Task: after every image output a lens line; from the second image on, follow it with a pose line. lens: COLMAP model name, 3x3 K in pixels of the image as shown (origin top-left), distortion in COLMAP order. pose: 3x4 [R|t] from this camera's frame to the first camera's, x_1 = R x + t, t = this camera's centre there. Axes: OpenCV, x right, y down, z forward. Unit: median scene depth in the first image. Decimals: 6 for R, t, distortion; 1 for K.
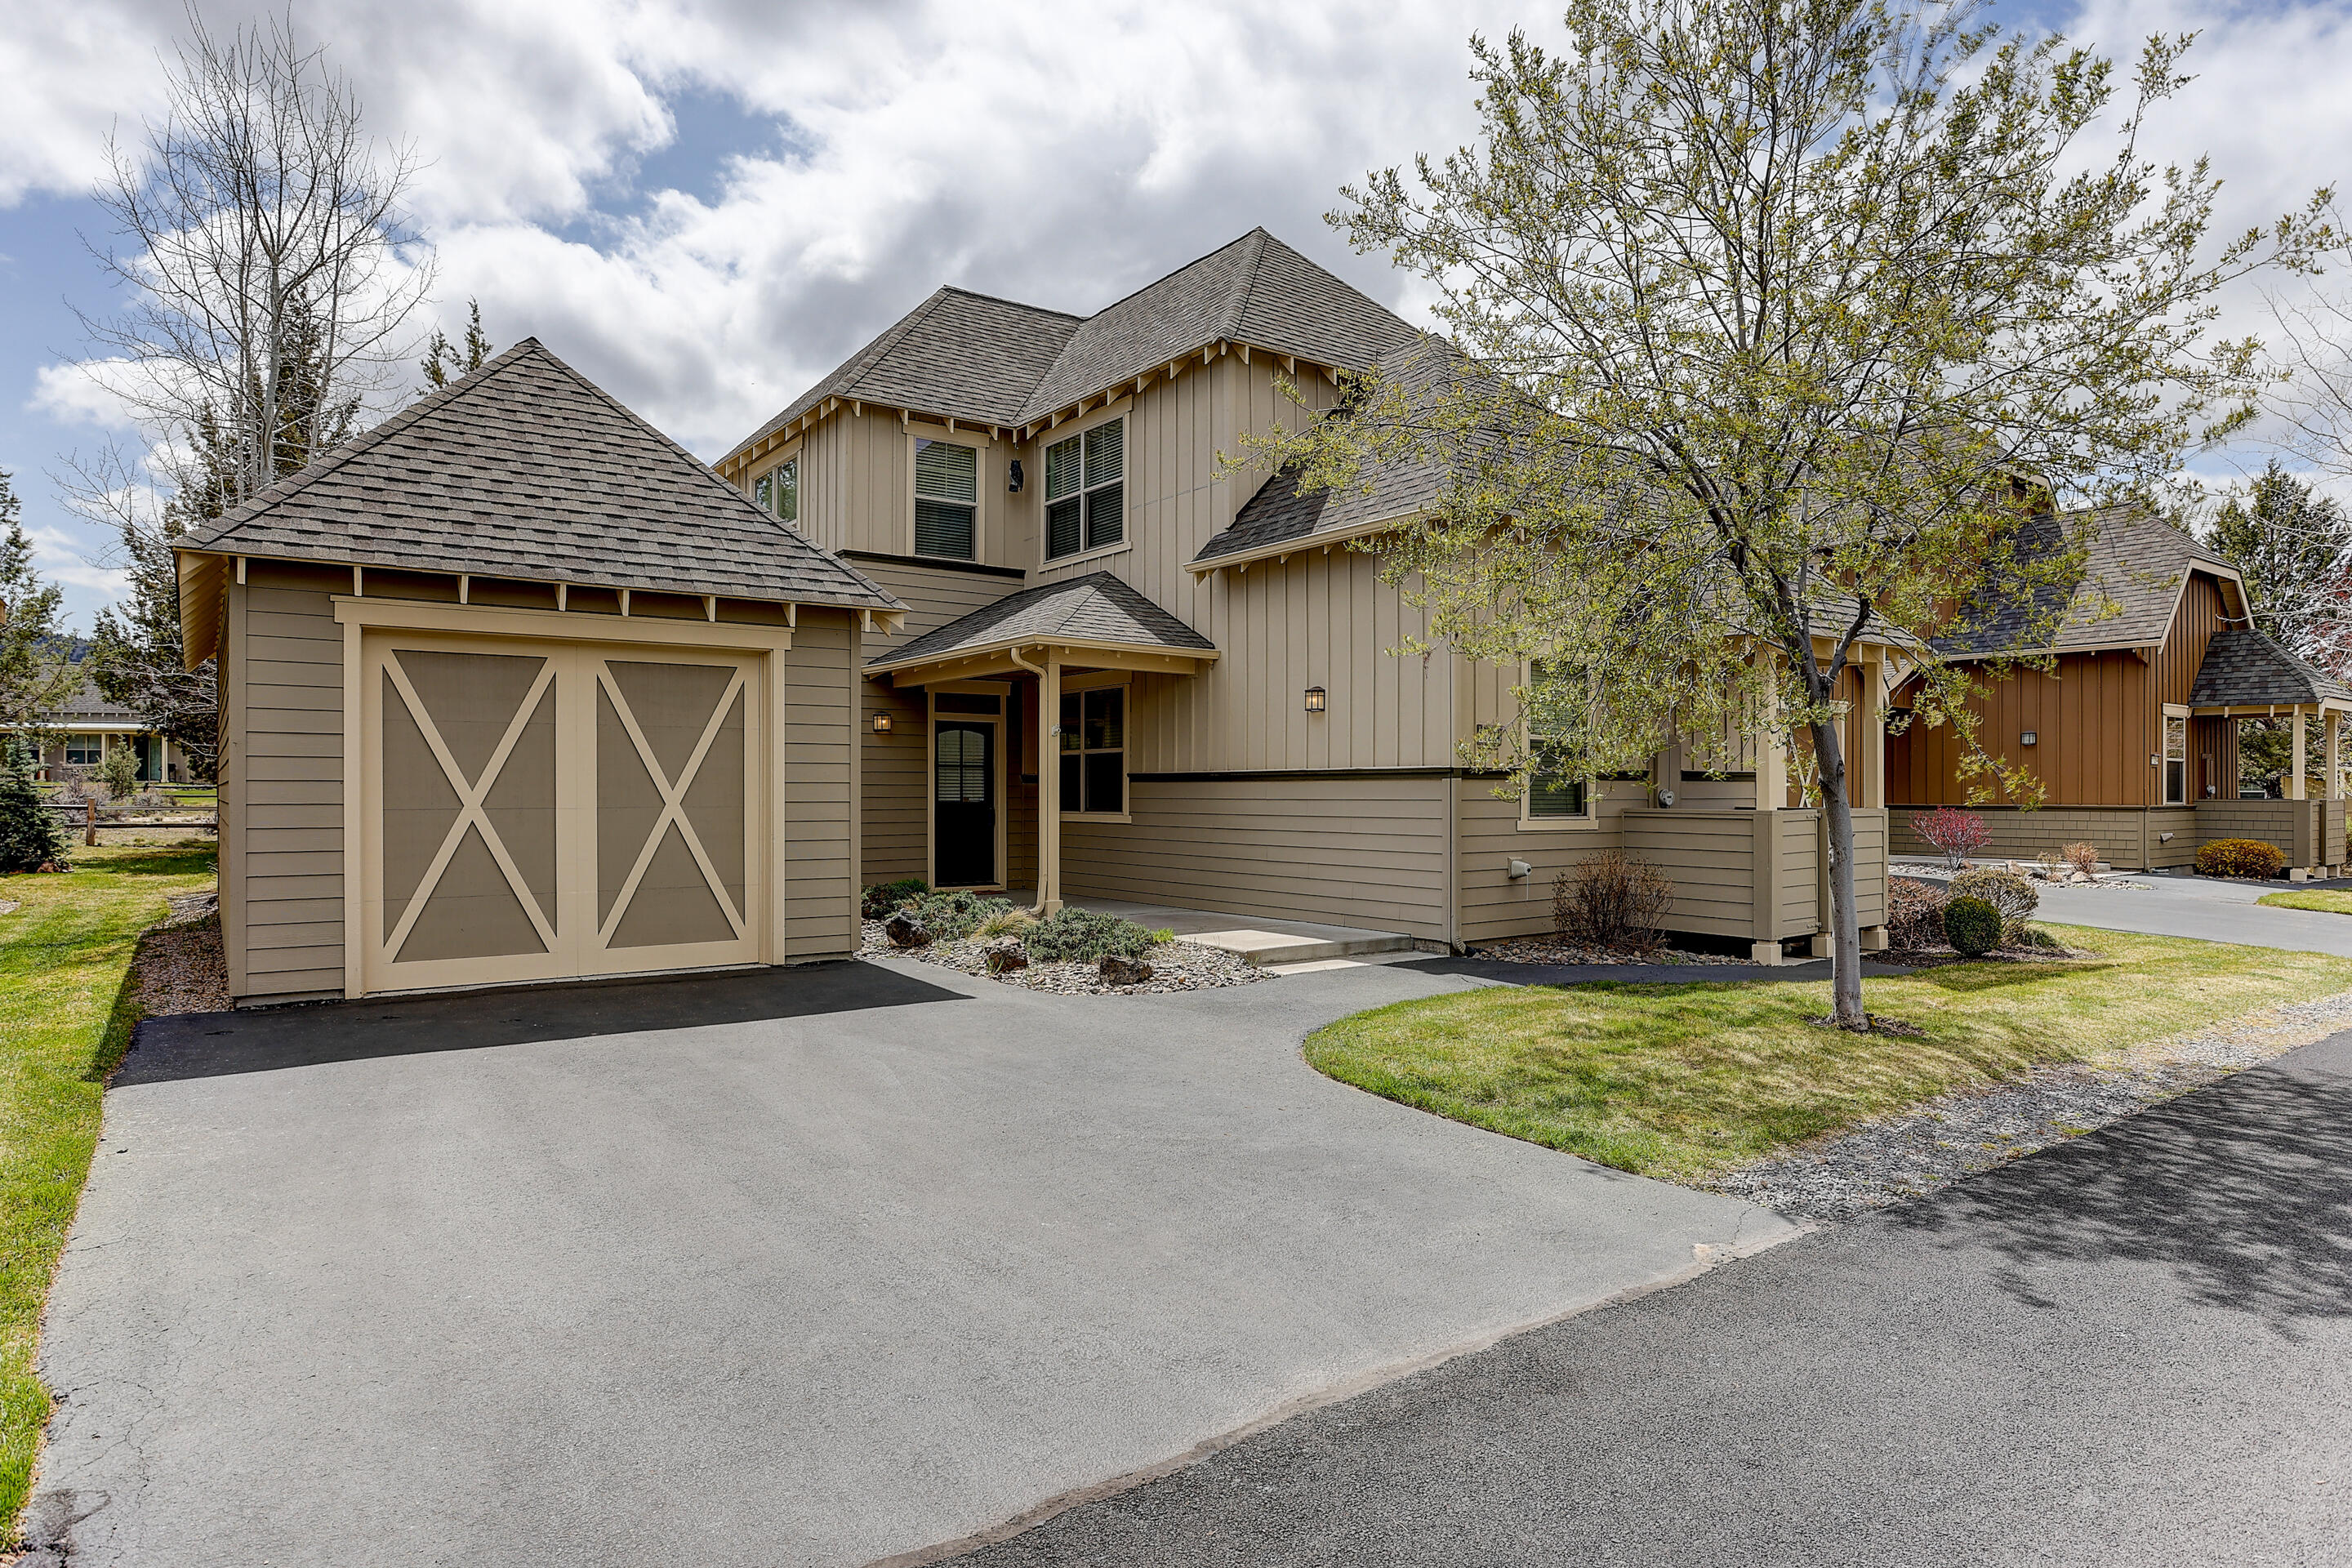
lens RADIAL K [[1286.2, 0, 1179.5], [0, 1286.2, 792.9], [0, 0, 1]] dist [0.001435, 0.000127]
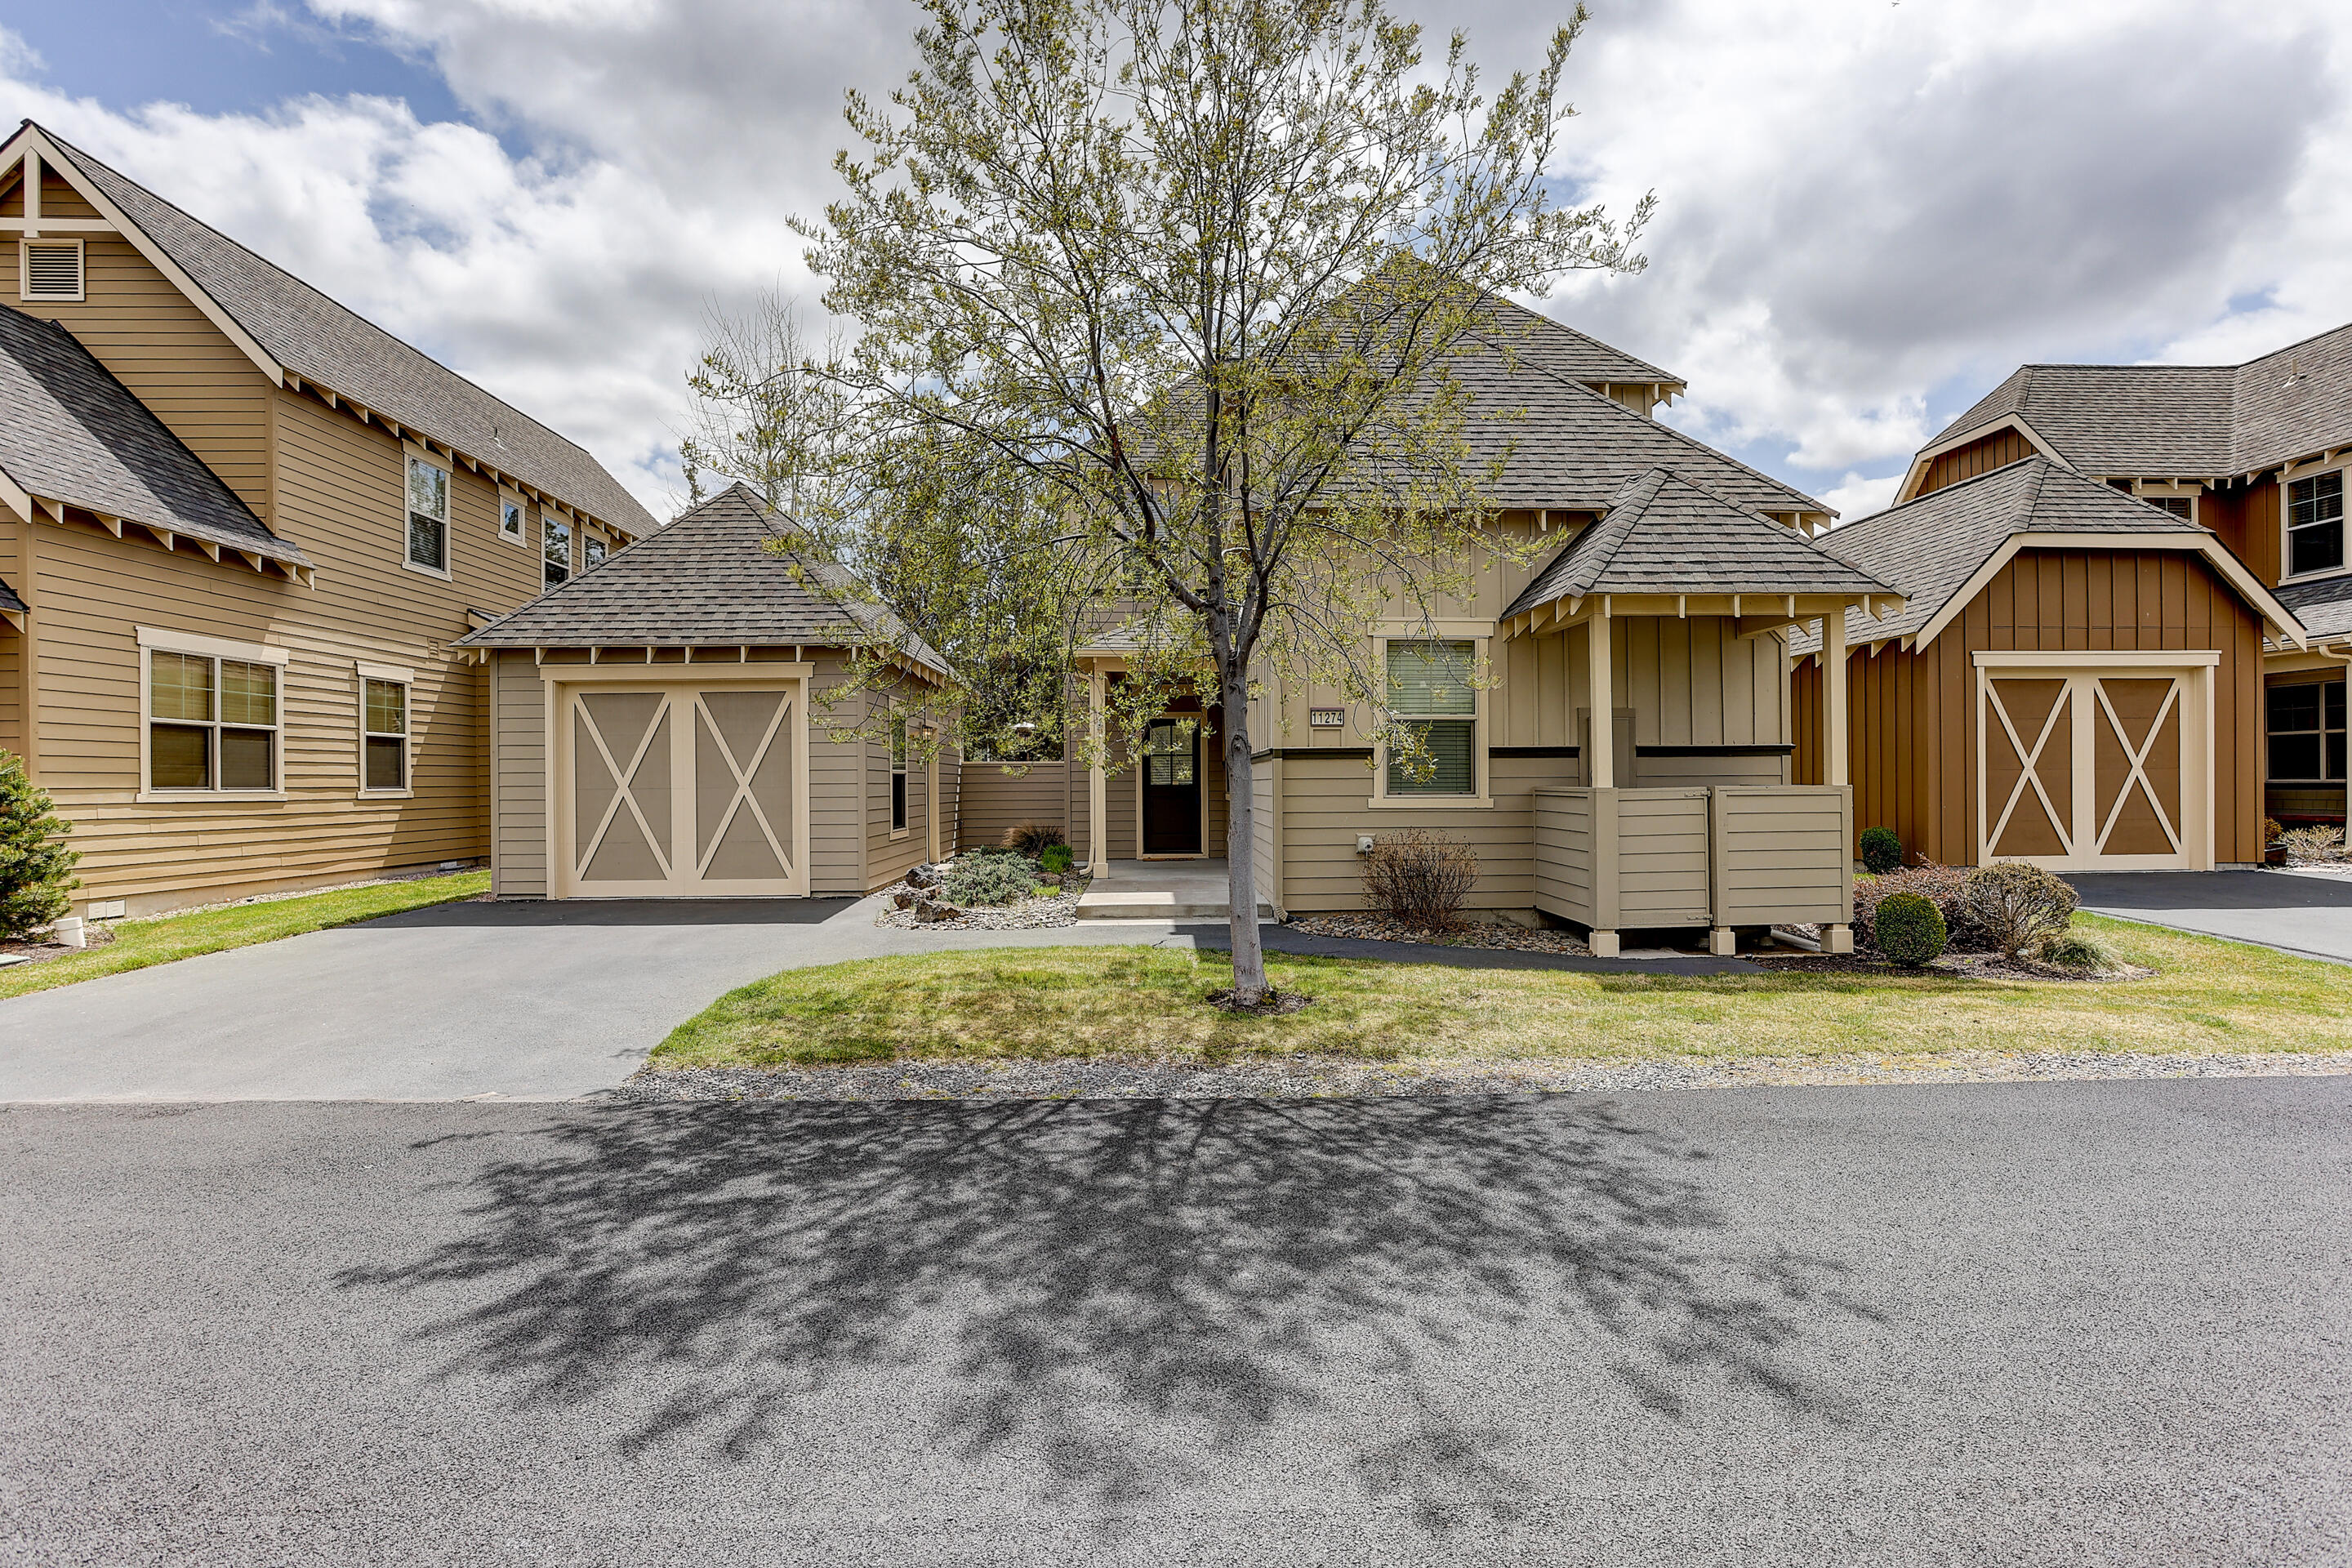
lens RADIAL K [[1181.3, 0, 1234.1], [0, 1181.3, 779.3], [0, 0, 1]] dist [-0.000835, 0.000247]
pose [[0.826361, -0.006892, -0.563099, 0.872568], [0.009112, 0.999958, 0.001134, 0.005436], [0.563068, -0.006068, 0.826388, 0.191108]]
